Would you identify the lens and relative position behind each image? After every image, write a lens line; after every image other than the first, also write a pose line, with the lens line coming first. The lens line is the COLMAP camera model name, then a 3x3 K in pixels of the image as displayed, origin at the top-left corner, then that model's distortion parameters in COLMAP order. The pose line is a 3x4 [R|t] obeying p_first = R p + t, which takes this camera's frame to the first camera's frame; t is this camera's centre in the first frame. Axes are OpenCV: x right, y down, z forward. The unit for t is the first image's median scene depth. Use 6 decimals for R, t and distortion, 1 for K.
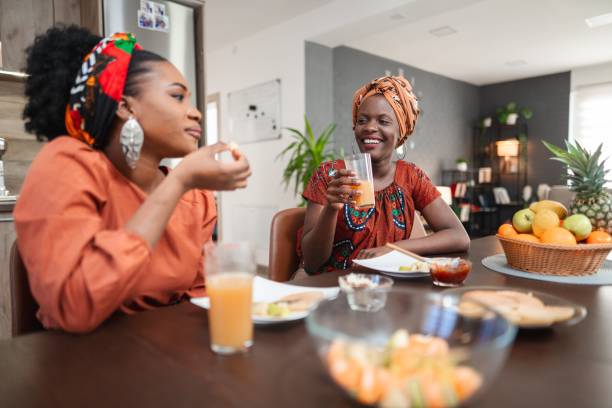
lens RADIAL K [[435.4, 0, 308.8], [0, 435.4, 204.6], [0, 0, 1]] dist [-0.014799, 0.010014]
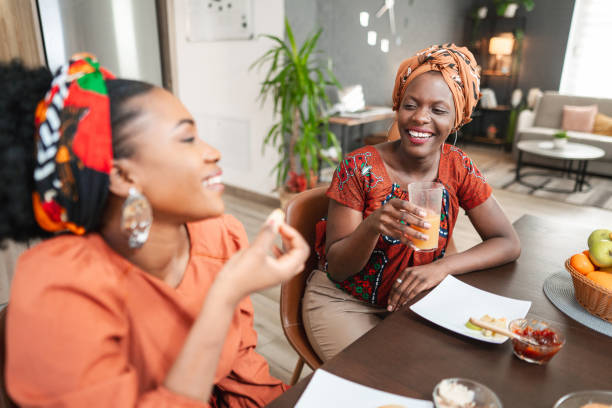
lens RADIAL K [[462.0, 0, 307.4], [0, 462.0, 201.4], [0, 0, 1]] dist [-0.008179, 0.006020]
pose [[0.995412, -0.006176, 0.095482, -0.130907], [-0.018532, 0.966573, 0.255721, -0.226906], [-0.093869, -0.256317, 0.962024, 0.183803]]
